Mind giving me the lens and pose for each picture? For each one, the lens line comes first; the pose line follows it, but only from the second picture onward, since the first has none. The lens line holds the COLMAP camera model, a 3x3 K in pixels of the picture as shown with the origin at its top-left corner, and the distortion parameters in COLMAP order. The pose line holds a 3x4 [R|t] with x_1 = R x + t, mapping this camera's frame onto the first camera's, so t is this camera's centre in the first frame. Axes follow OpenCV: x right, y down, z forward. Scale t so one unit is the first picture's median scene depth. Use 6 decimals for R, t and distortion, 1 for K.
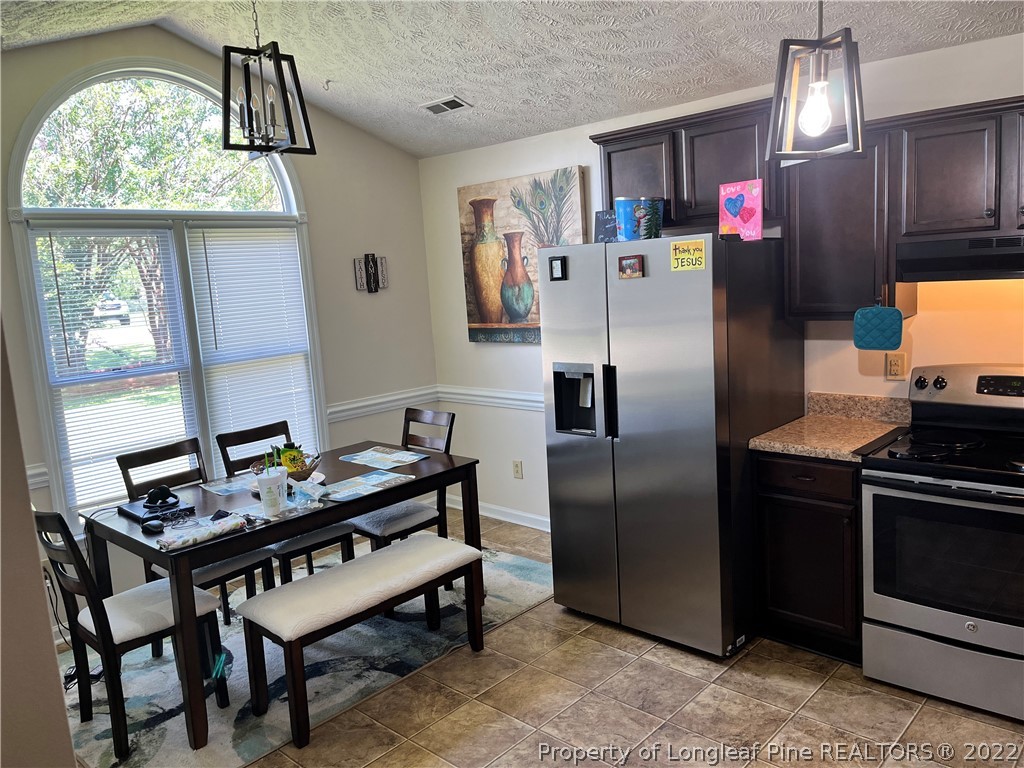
lens RADIAL K [[775.4, 0, 514.0], [0, 775.4, 386.6], [0, 0, 1]] dist [0.053954, -0.069513]
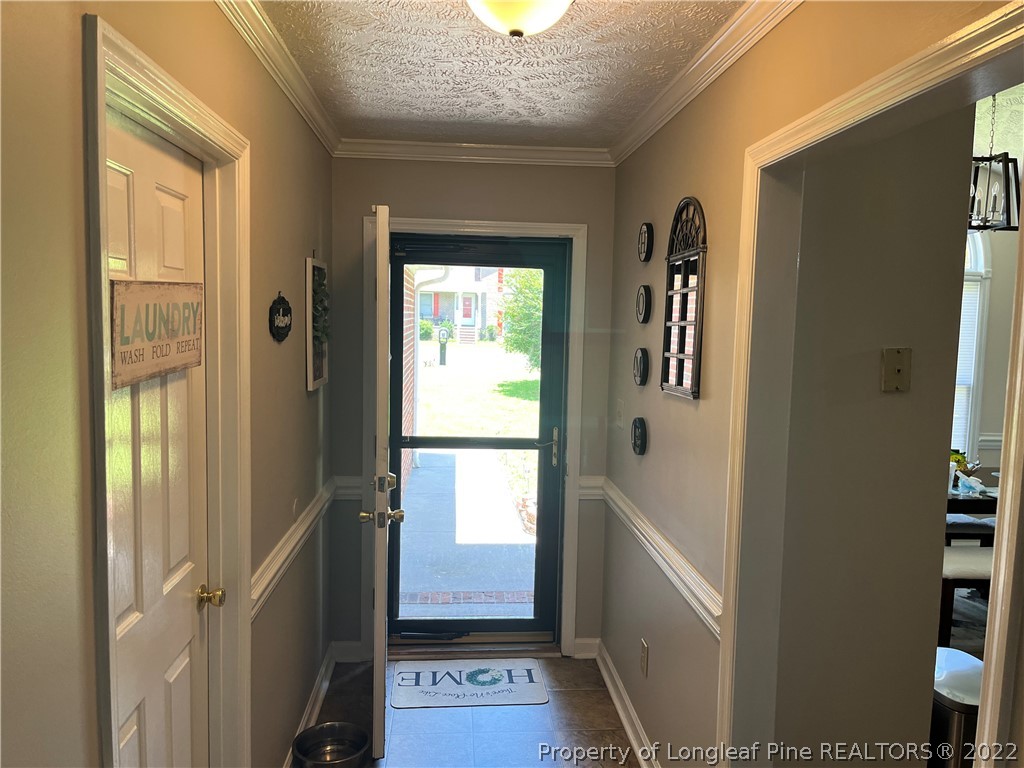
lens RADIAL K [[775.4, 0, 508.0], [0, 775.4, 386.9], [0, 0, 1]] dist [0.053954, -0.069513]
pose [[0.730725, 0.139119, -0.668346, 0.015030], [-0.168751, 0.985443, 0.020623, 0.044741], [0.661486, 0.097715, 0.743564, -0.303894]]
